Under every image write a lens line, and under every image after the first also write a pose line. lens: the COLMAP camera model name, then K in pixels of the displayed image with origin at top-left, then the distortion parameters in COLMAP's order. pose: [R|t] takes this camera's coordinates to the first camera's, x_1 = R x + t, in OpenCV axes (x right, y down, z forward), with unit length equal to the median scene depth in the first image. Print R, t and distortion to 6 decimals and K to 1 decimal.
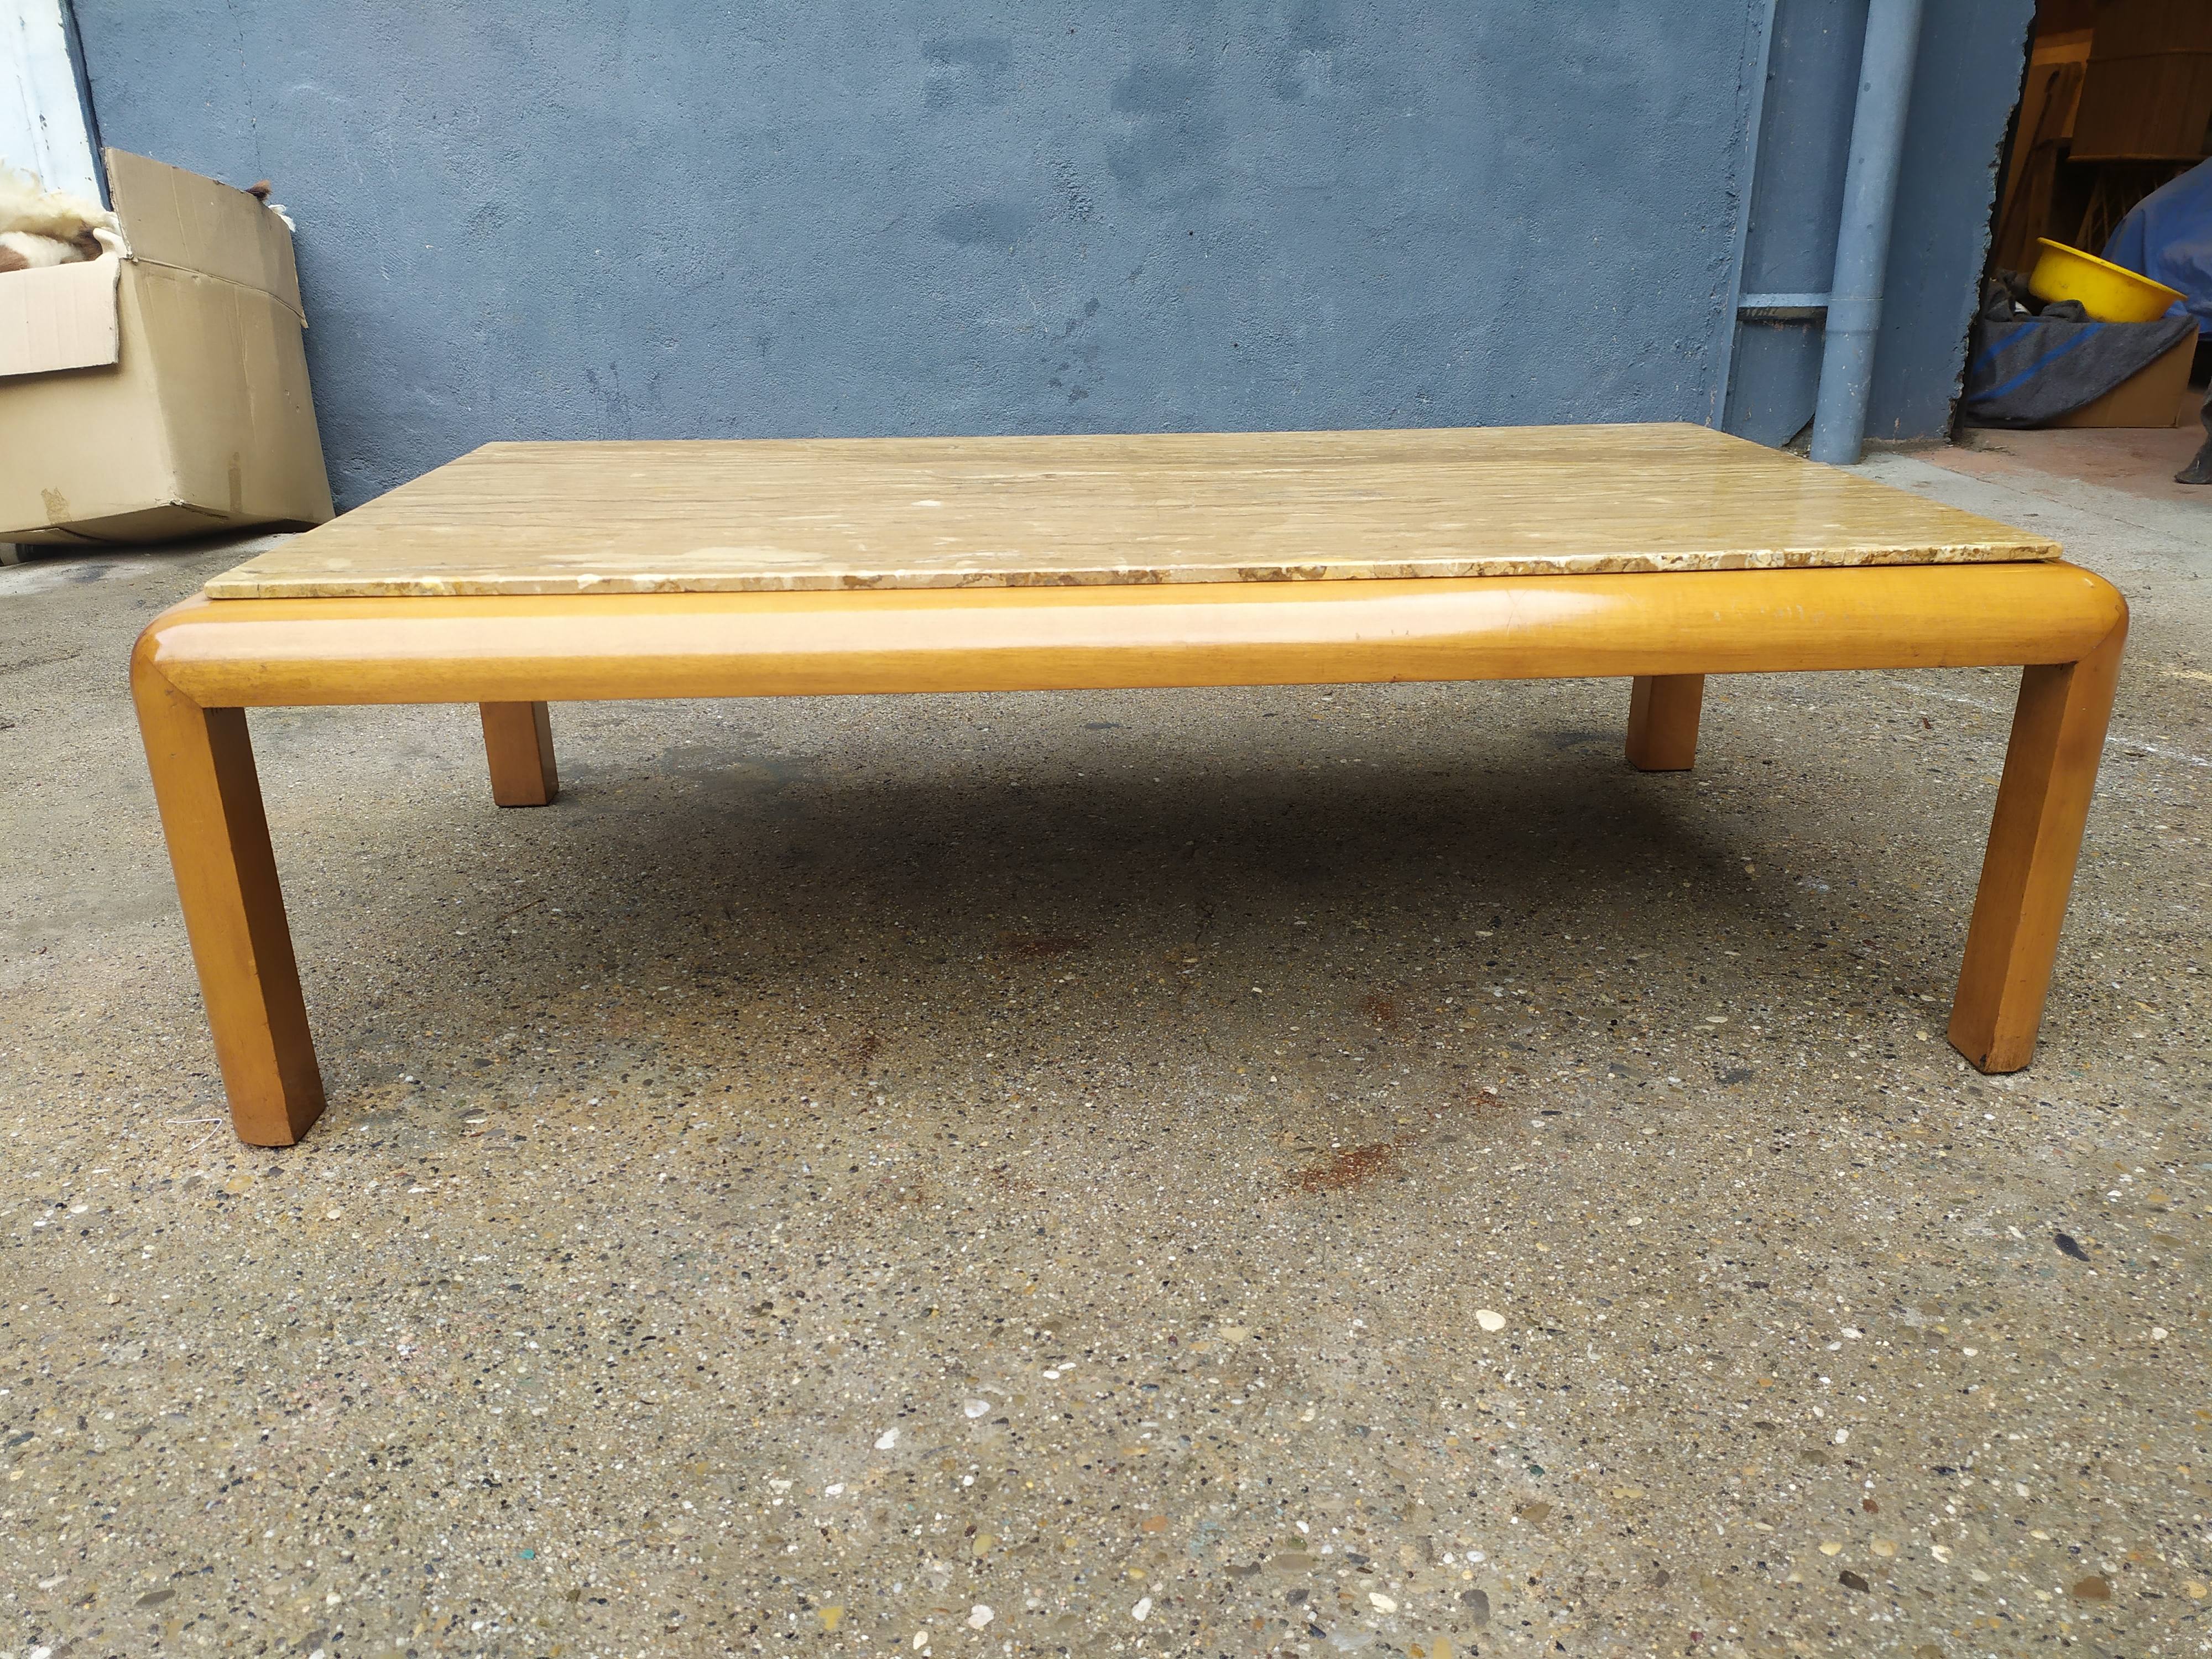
lens RADIAL K [[1631.2, 0, 1106.0], [0, 1631.2, 829.5], [0, 0, 1]] dist [0.063867, -0.063161]
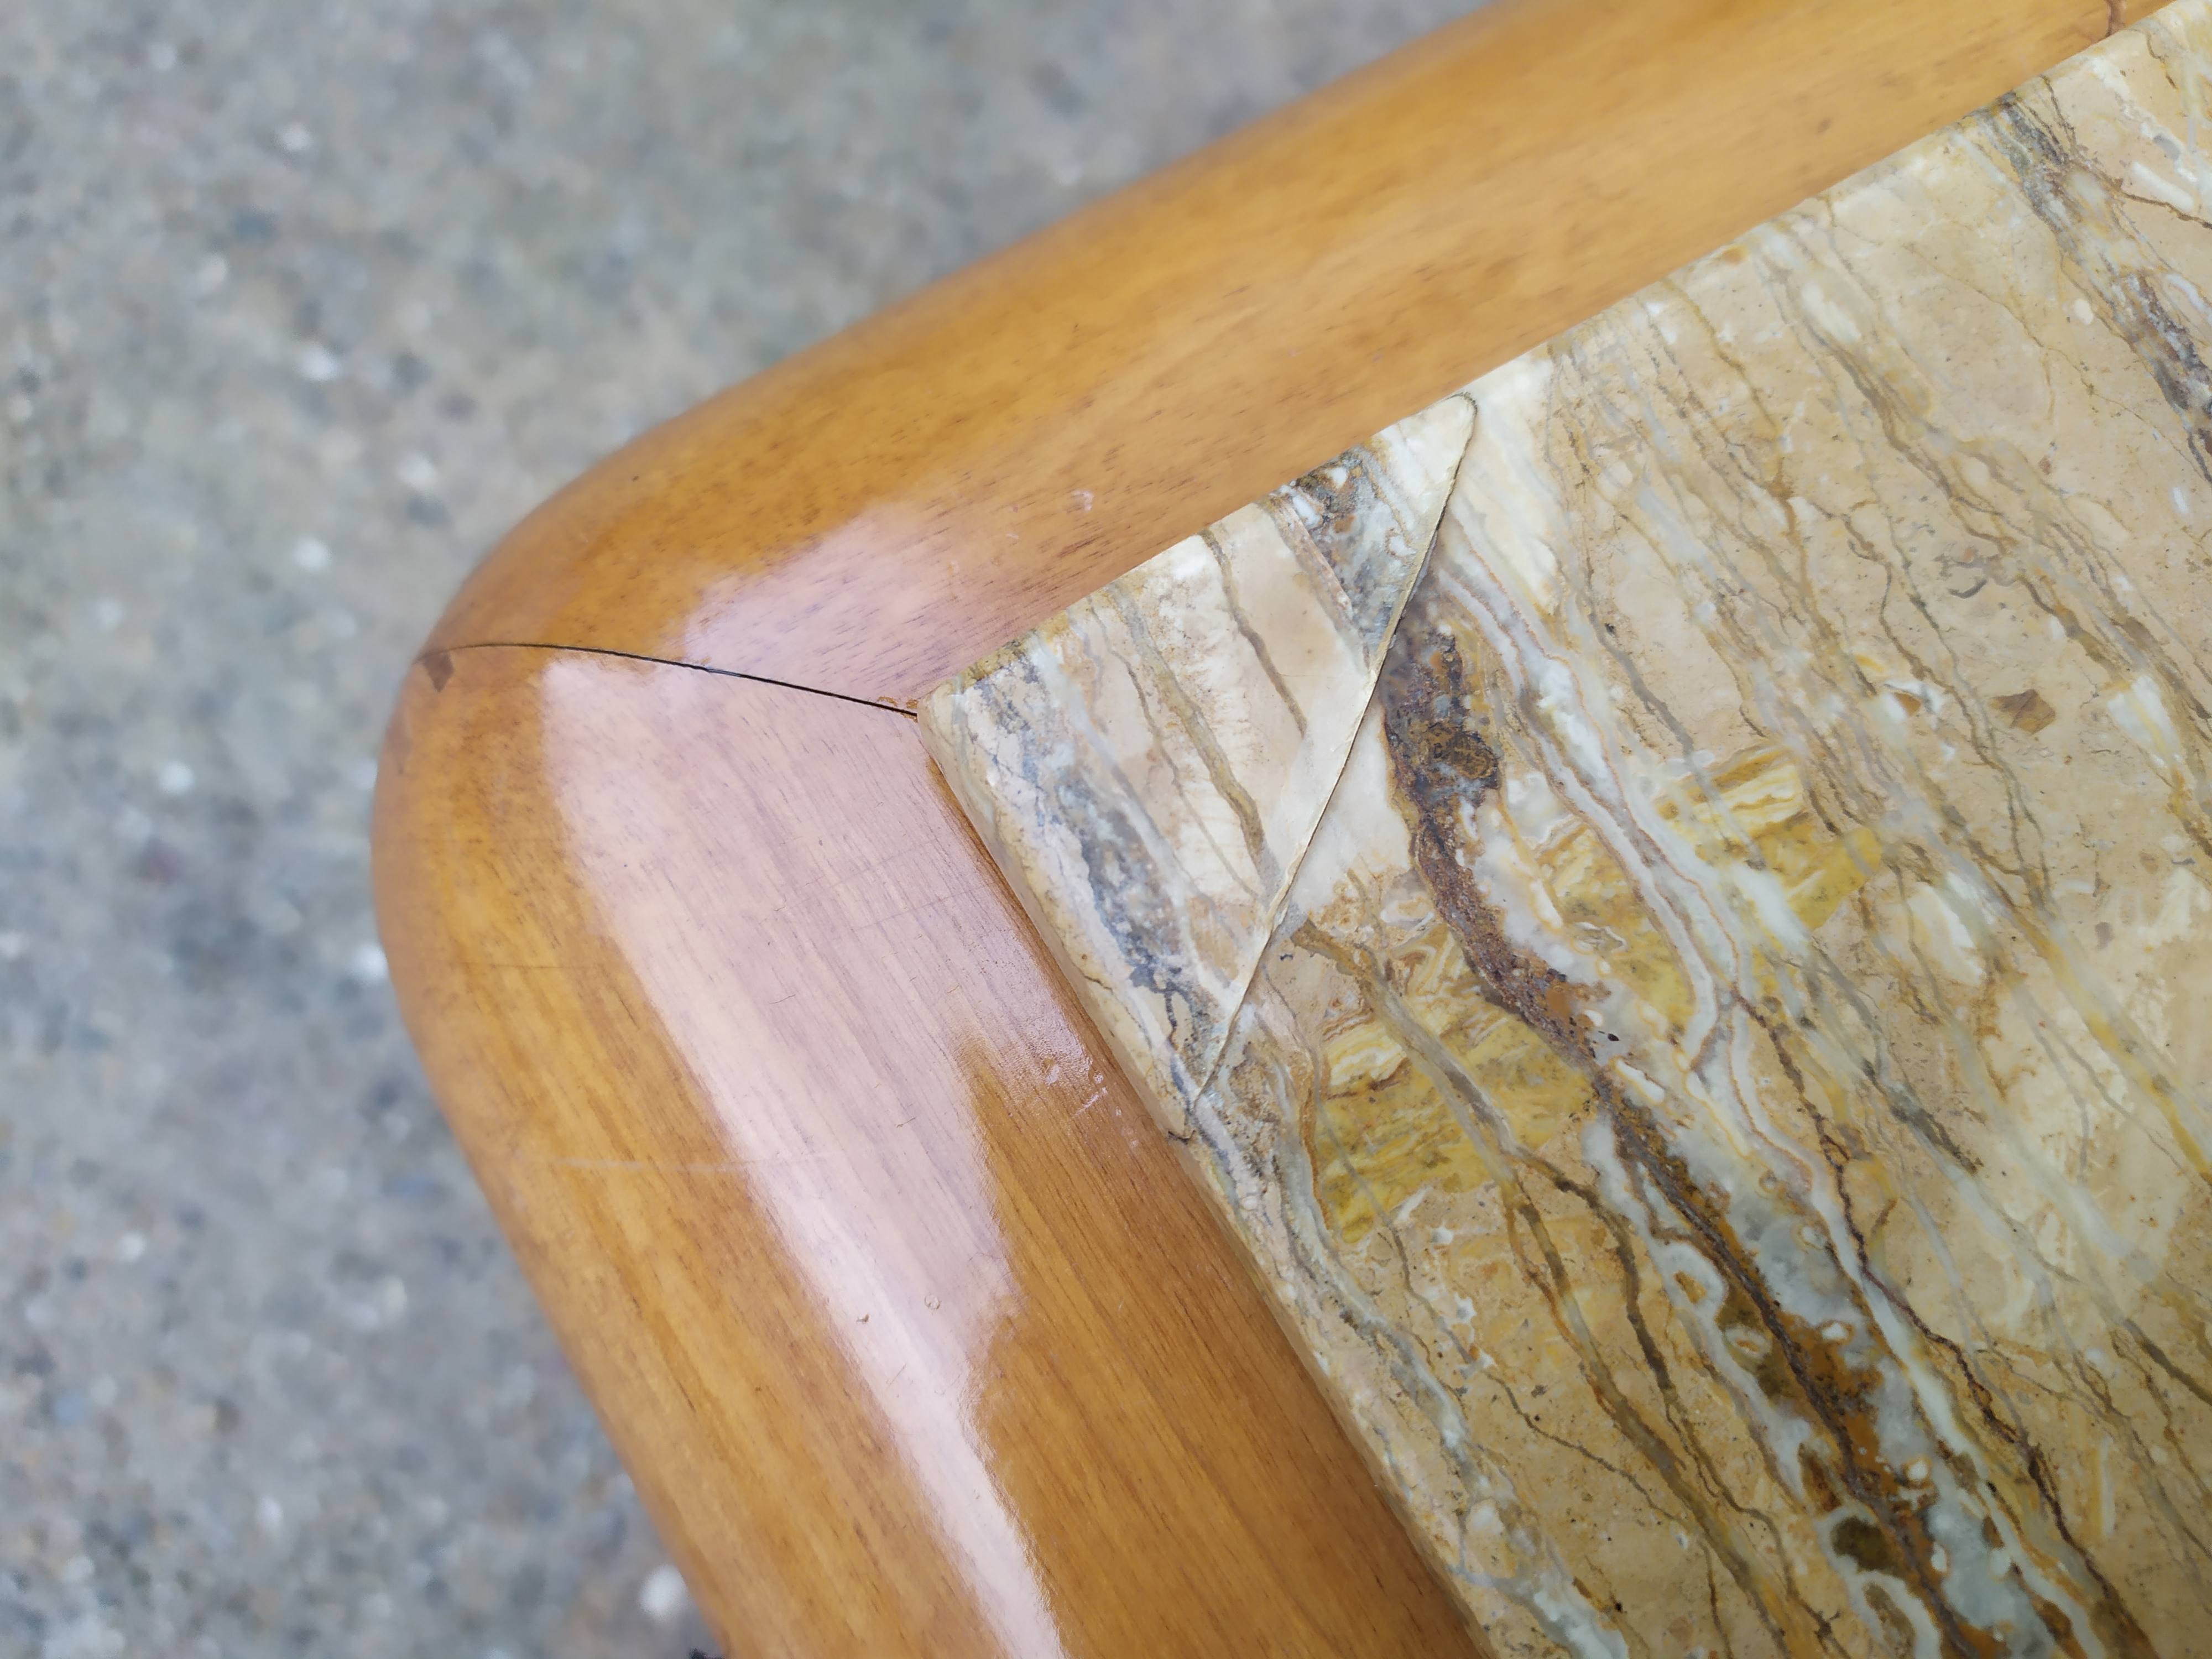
lens RADIAL K [[1711.1, 0, 1103.4], [0, 1711.1, 830.6], [0, 0, 1]] dist [0.071201, -0.125283]
pose [[0.454112, 0.873398, -0.175948, -0.535107], [-0.386816, 0.371177, 0.844157, -0.250855], [0.802593, -0.315282, 0.506400, 0.988440]]
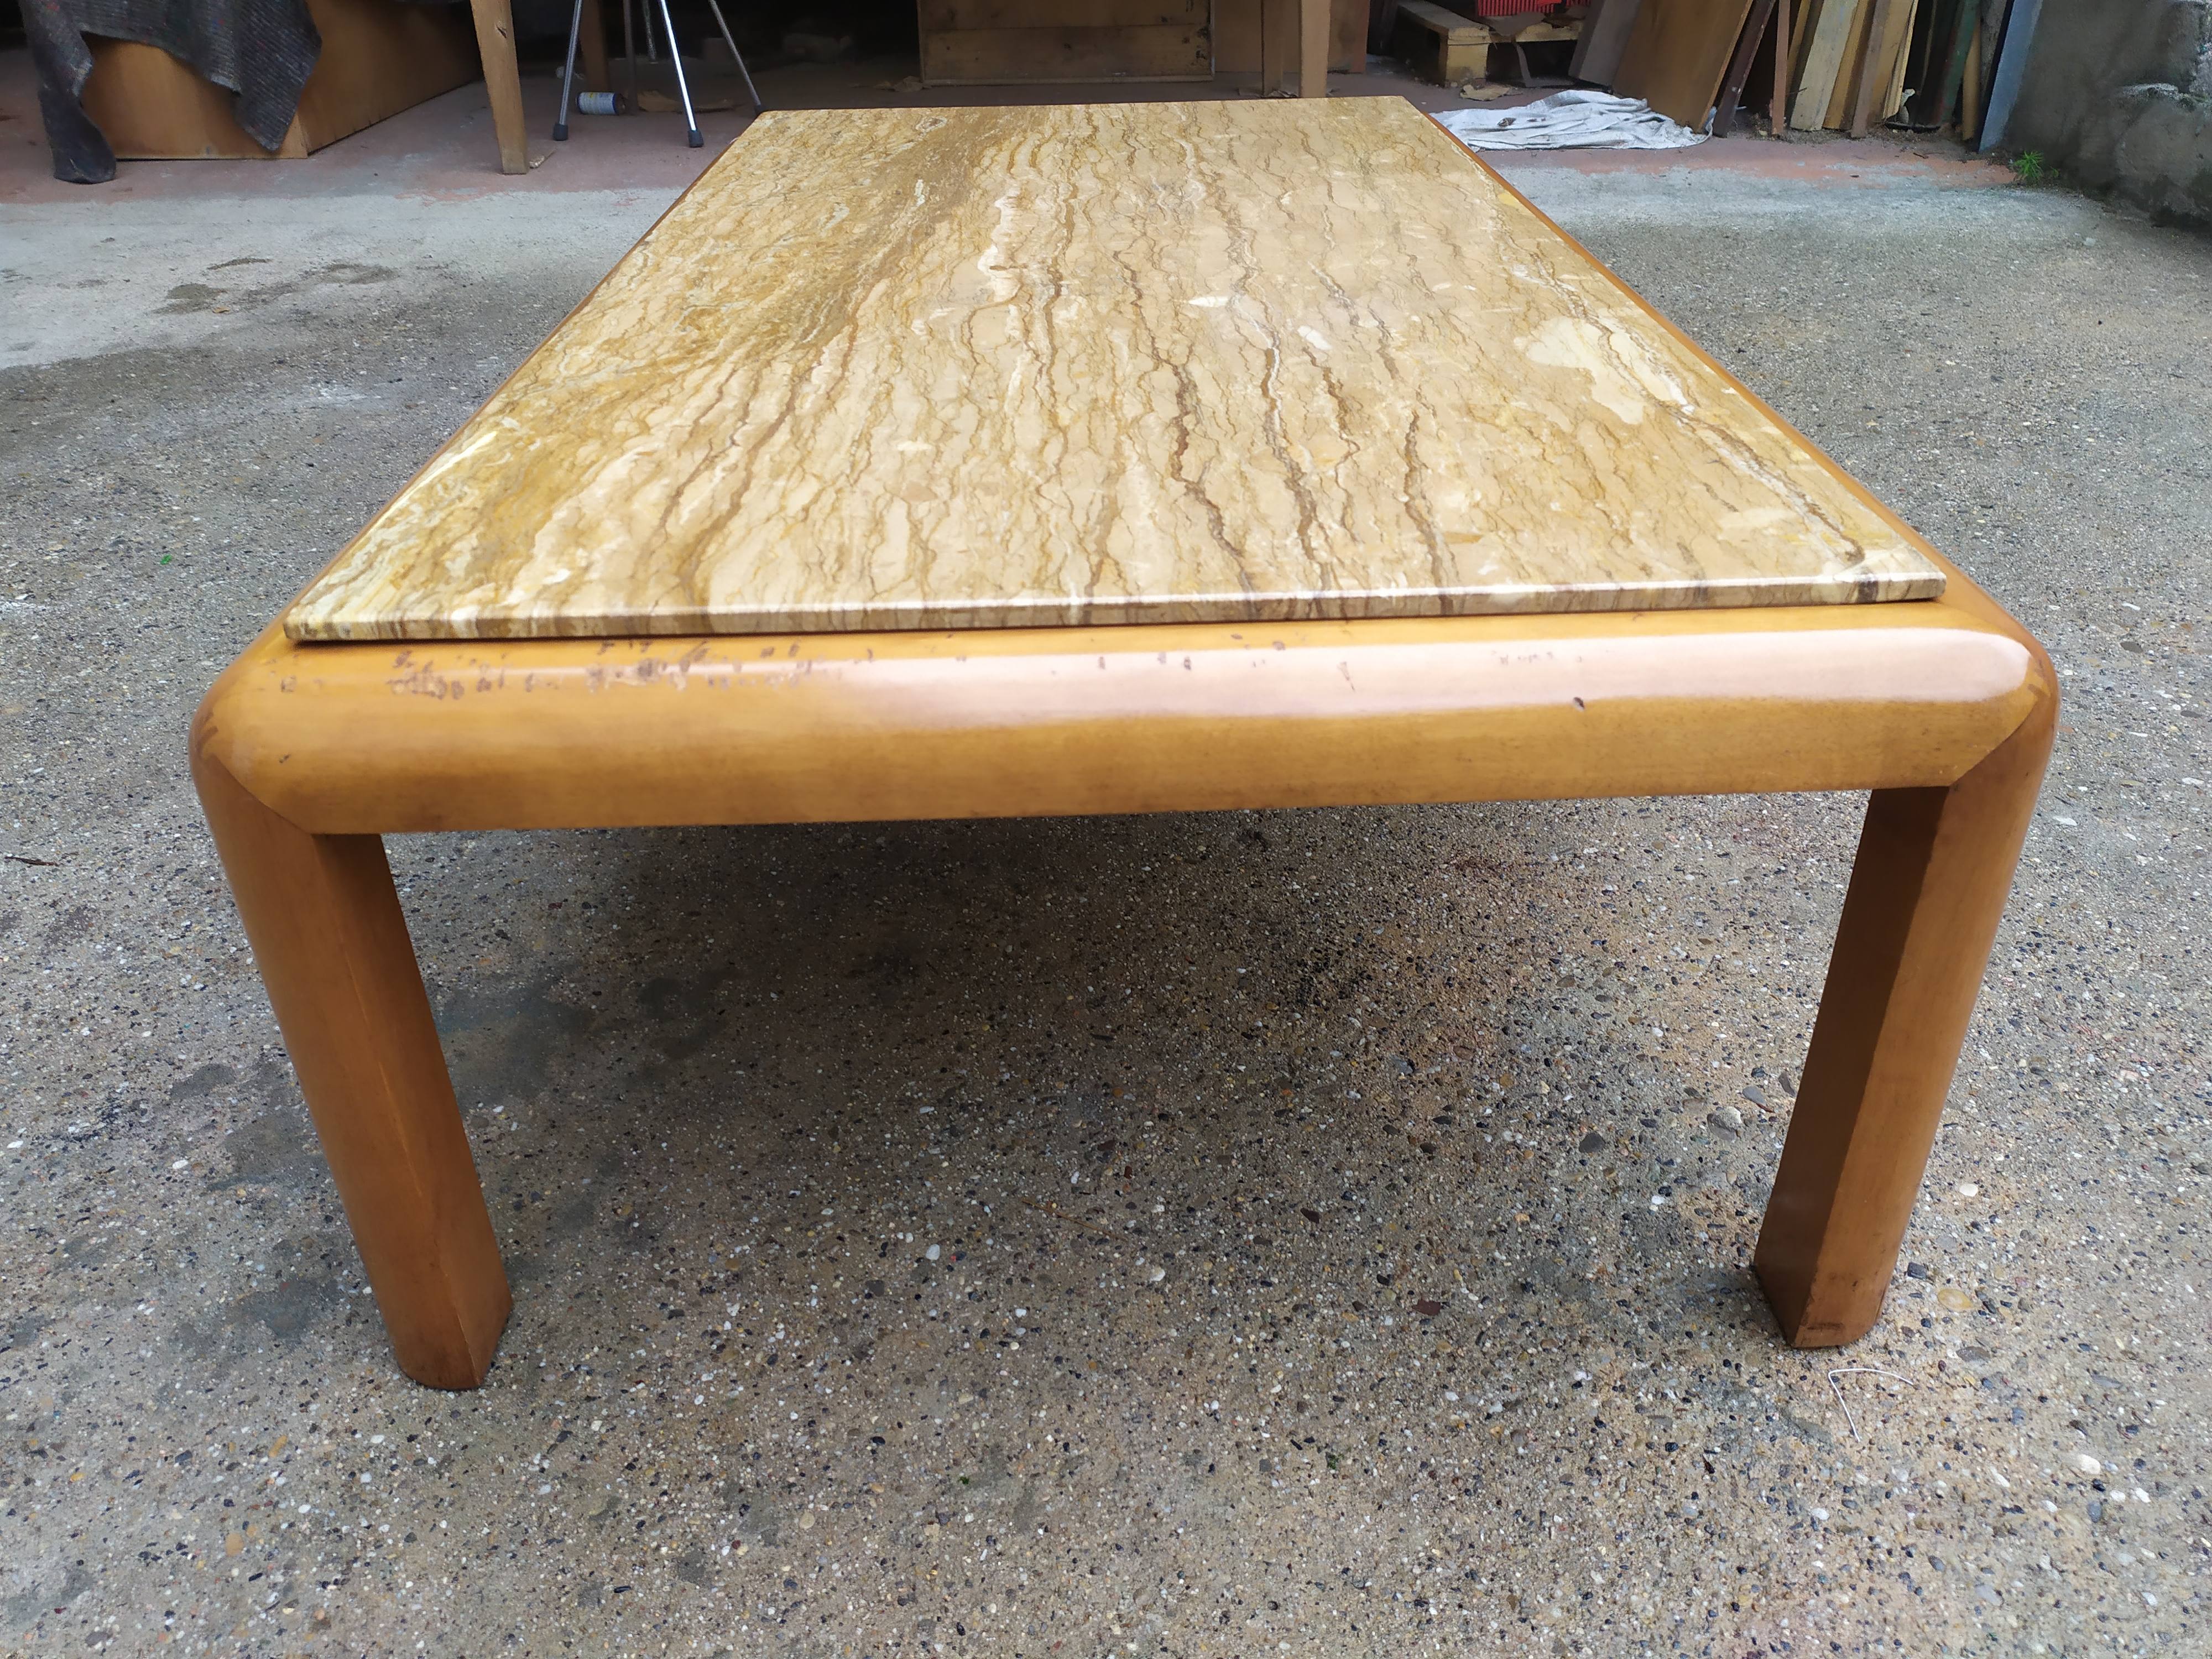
lens RADIAL K [[1682.7, 0, 1090.4], [0, 1682.7, 811.8], [0, 0, 1]] dist [0.053909, -0.064946]
pose [[0.050680, -0.508268, 0.859706, -1.194182], [0.379556, 0.806026, 0.454157, -0.504107], [-0.923779, 0.303290, 0.233766, 1.218649]]
